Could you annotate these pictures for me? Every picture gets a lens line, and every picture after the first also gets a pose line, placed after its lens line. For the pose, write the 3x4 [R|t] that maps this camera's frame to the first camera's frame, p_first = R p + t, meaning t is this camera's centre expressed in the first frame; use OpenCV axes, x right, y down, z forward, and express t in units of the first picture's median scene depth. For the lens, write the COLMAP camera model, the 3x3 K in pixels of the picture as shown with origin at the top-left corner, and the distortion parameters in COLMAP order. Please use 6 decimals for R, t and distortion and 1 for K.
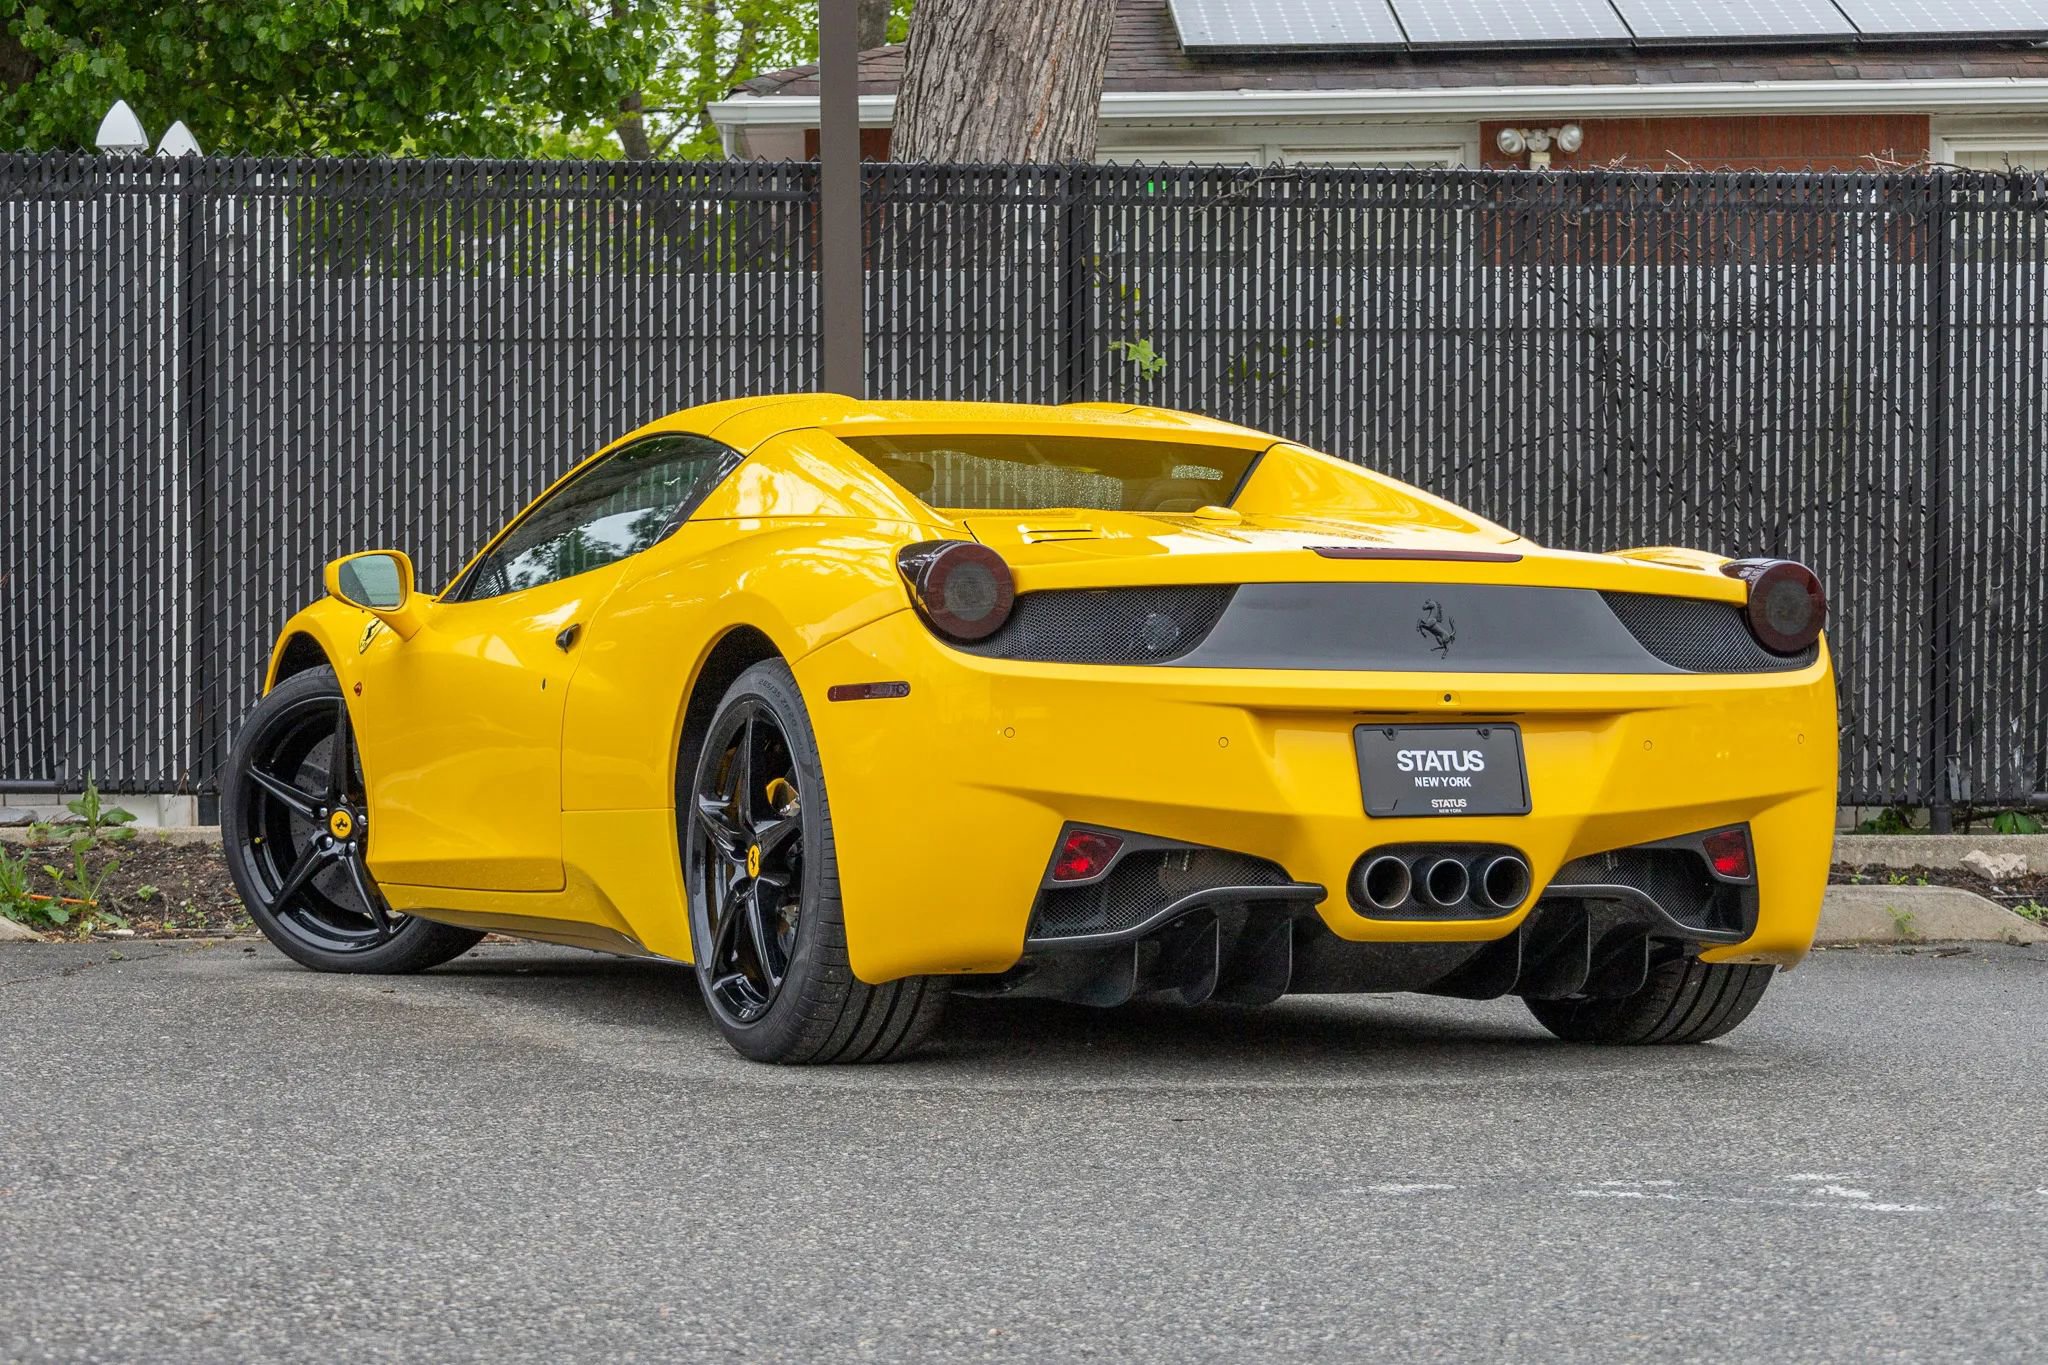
lens RADIAL K [[5438.0, 0, 1024.7], [0, 5438.0, 729.9], [0, 0, 1]] dist [-0.009236, 0.150612]
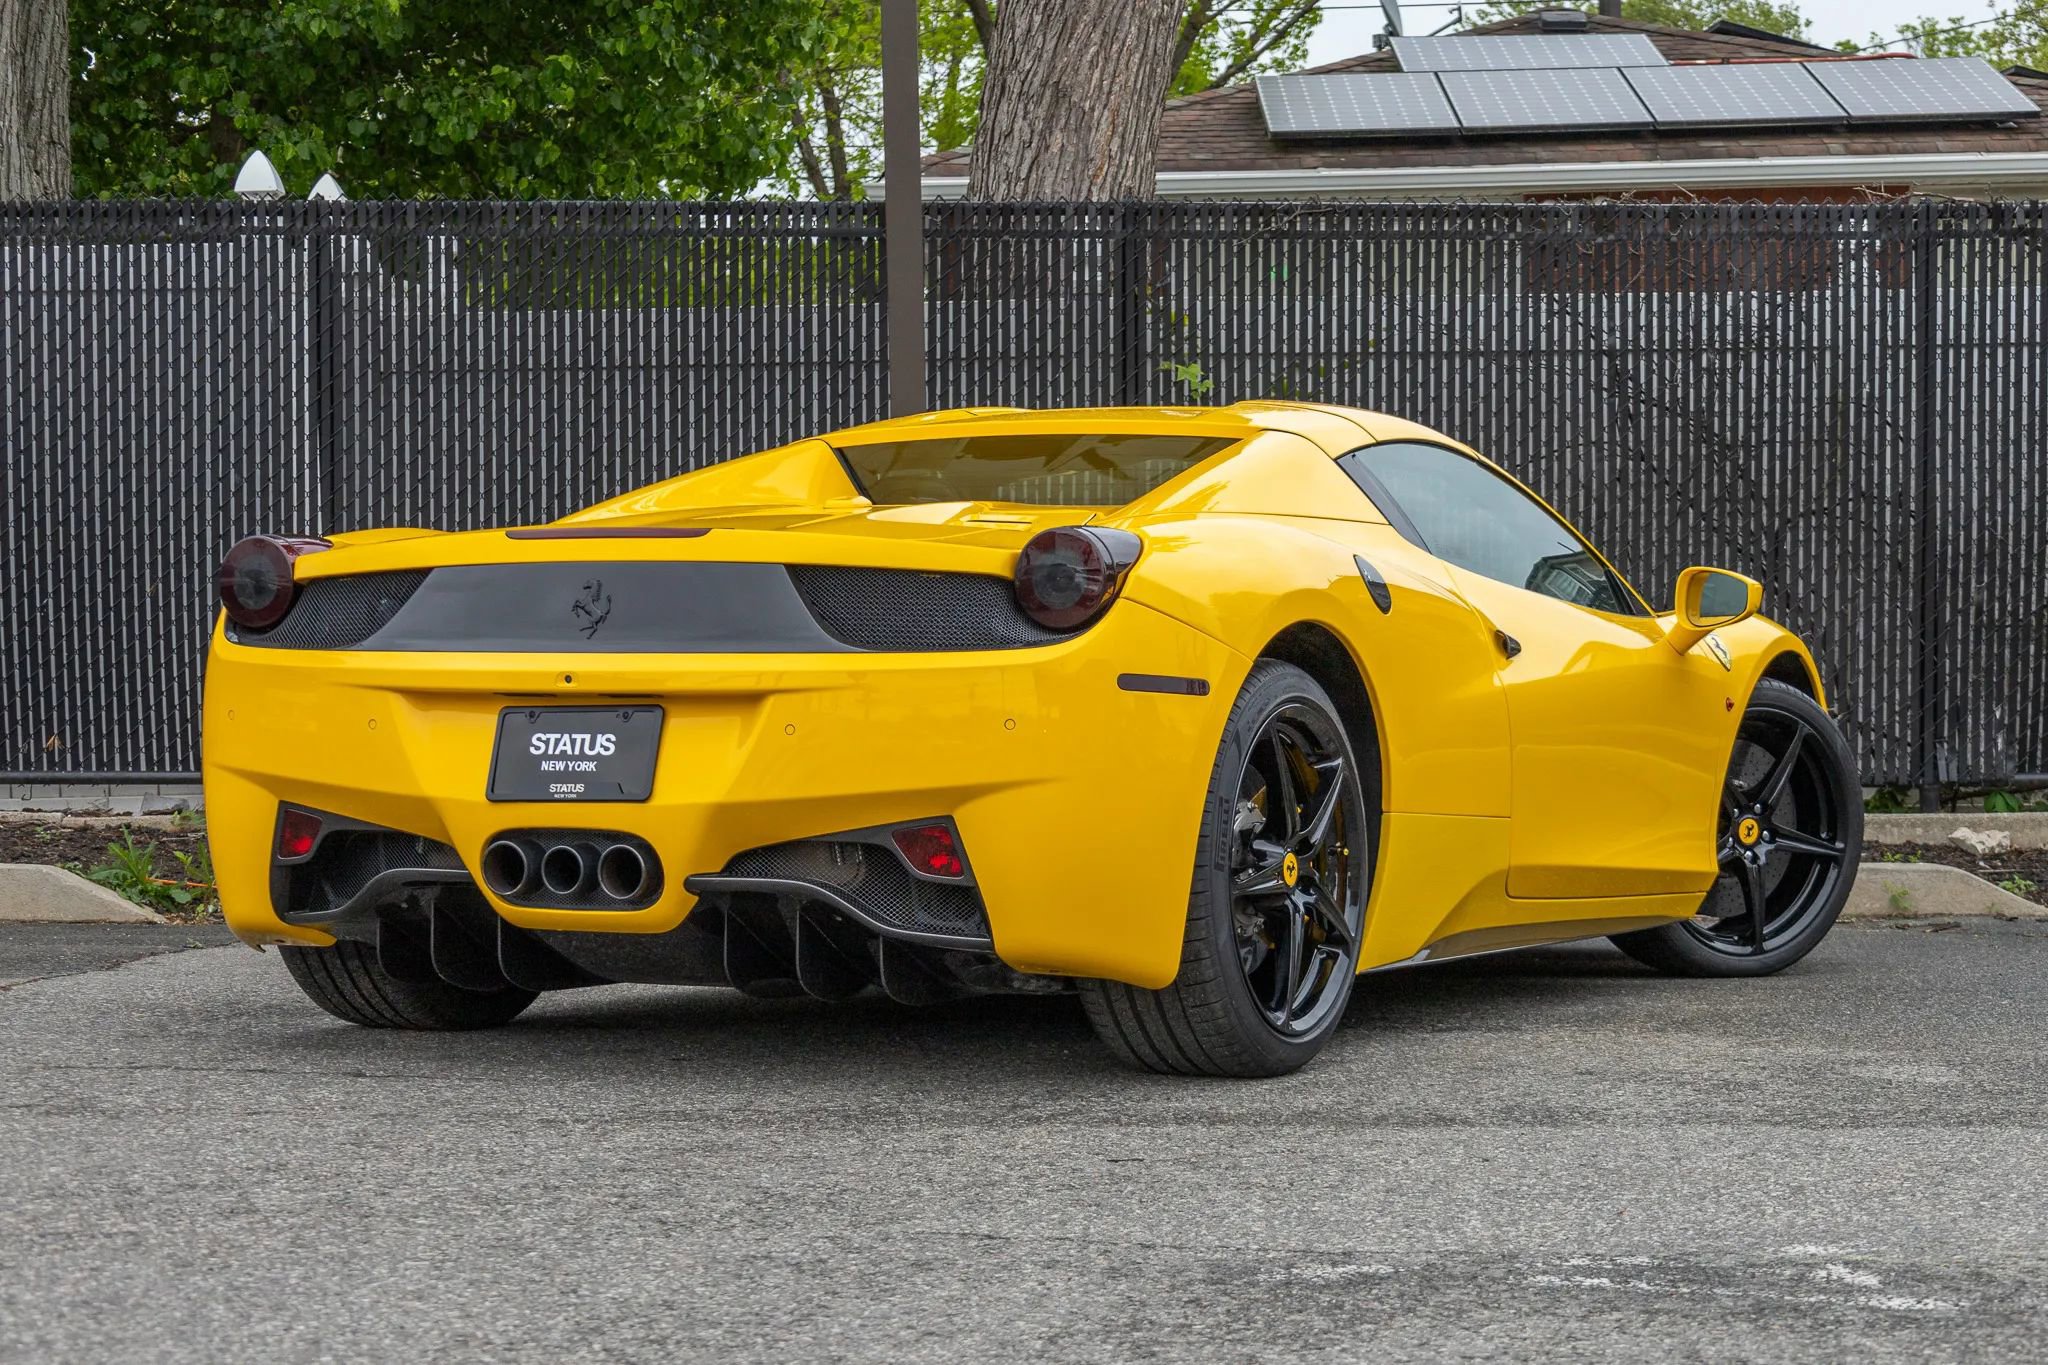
lens RADIAL K [[4101.8, 0, 1088.4], [0, 4101.8, 744.2], [0, 0, 1]] dist [0.000759, 0.100643]
pose [[0.999523, -0.004743, -0.030516, 0.025744], [0.005008, 0.999950, 0.008604, -0.002419], [0.030473, -0.008752, 0.999497, 0.176962]]
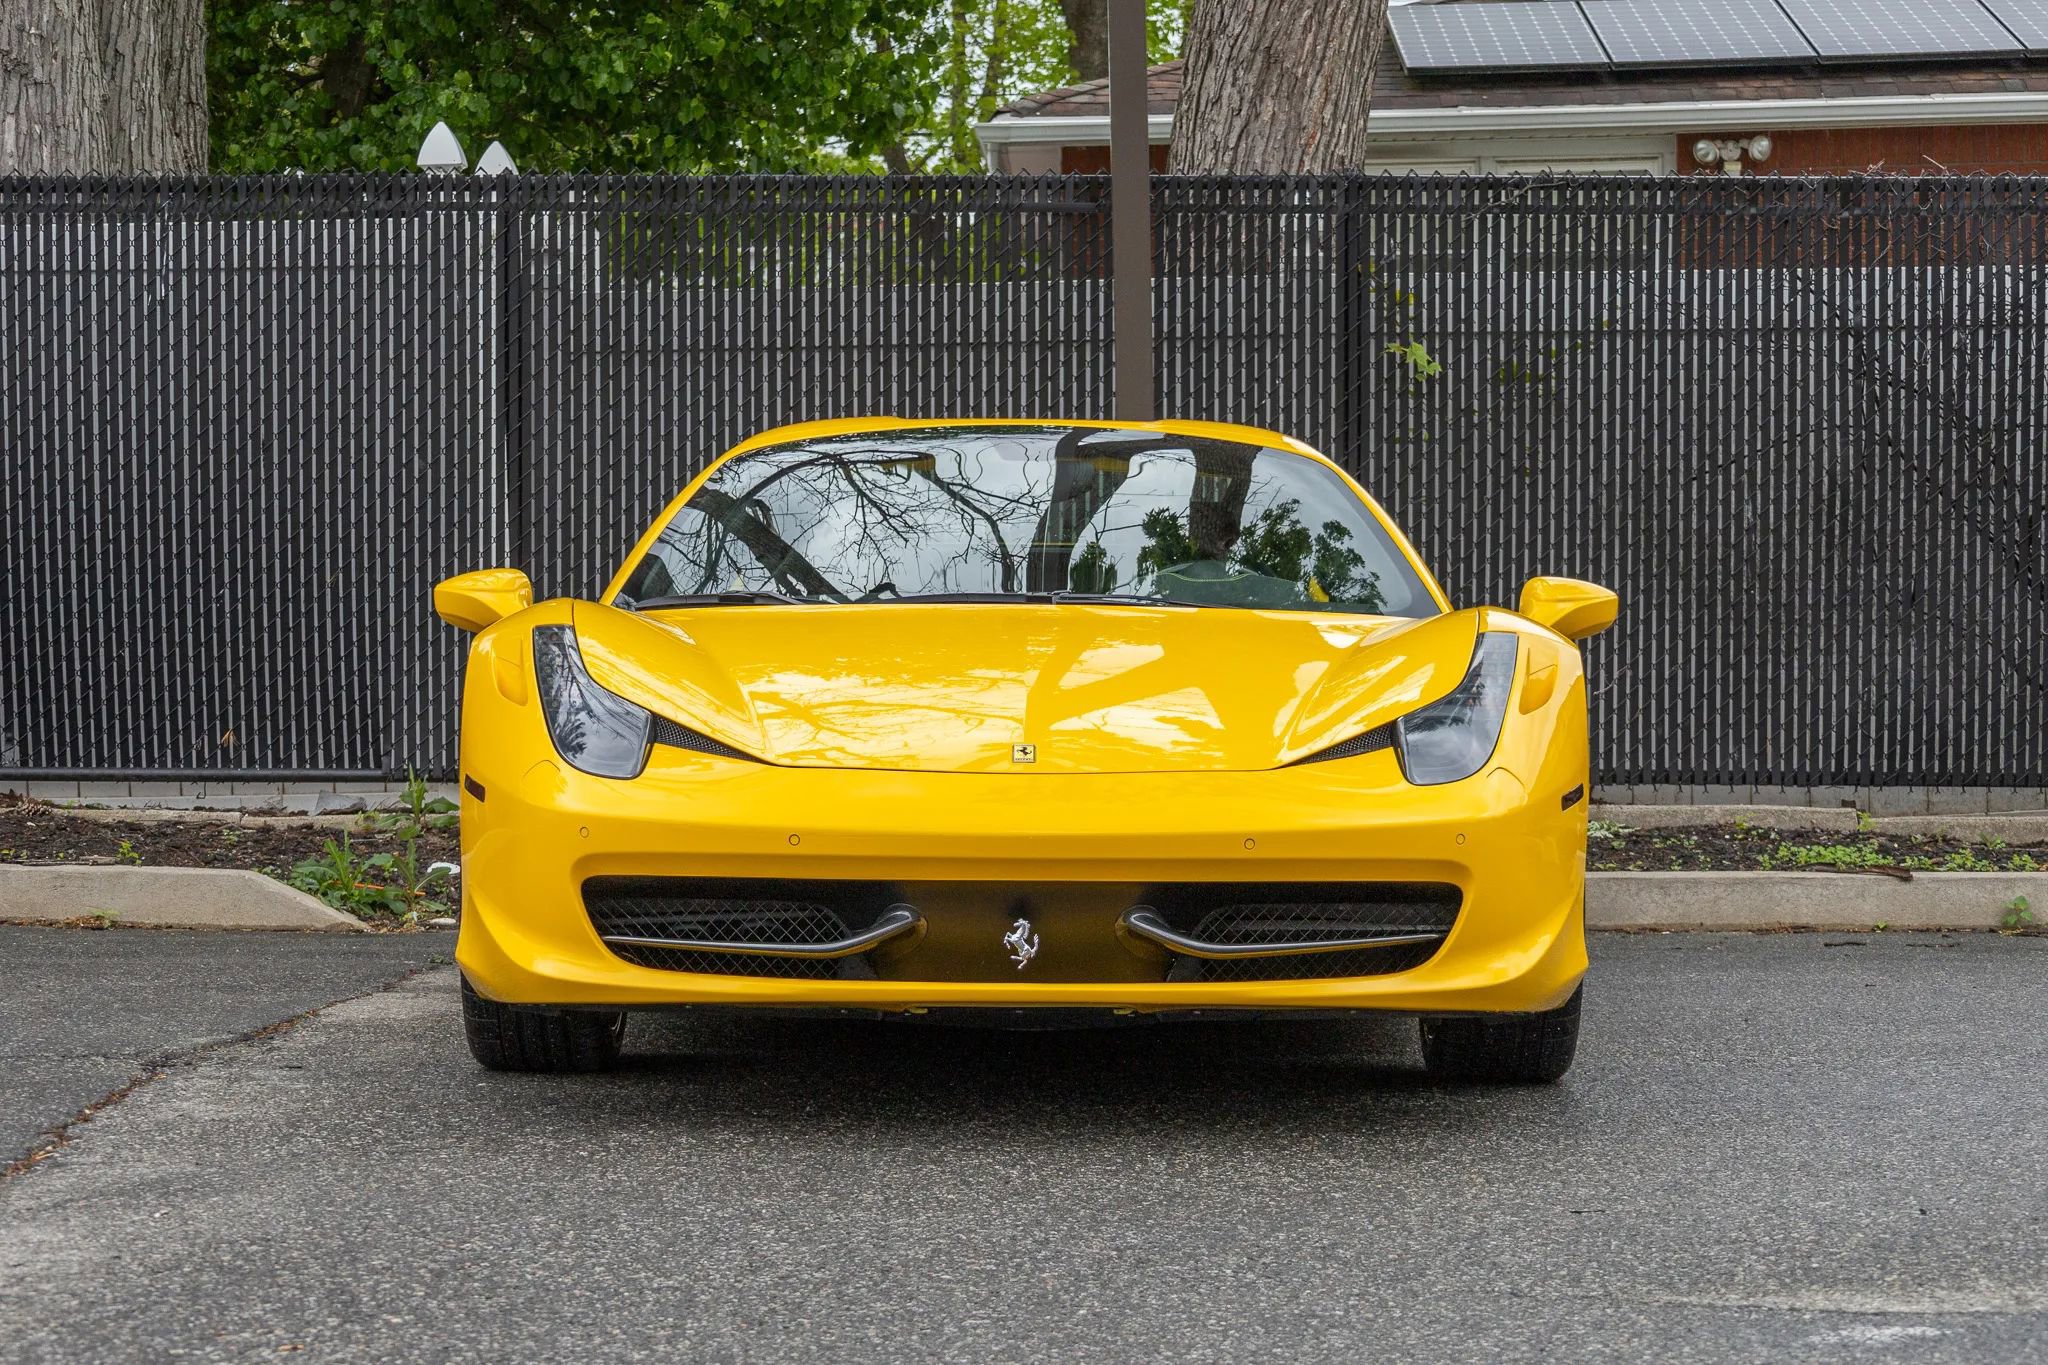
lens RADIAL K [[4497.7, 0, 986.2], [0, 4497.7, 686.7], [0, 0, 1]] dist [-0.004181, 0.221452]
pose [[0.998858, -0.003544, -0.047653, -0.019791], [0.003949, 0.999957, 0.008409, -0.013468], [0.047621, -0.008588, 0.998829, 0.135117]]
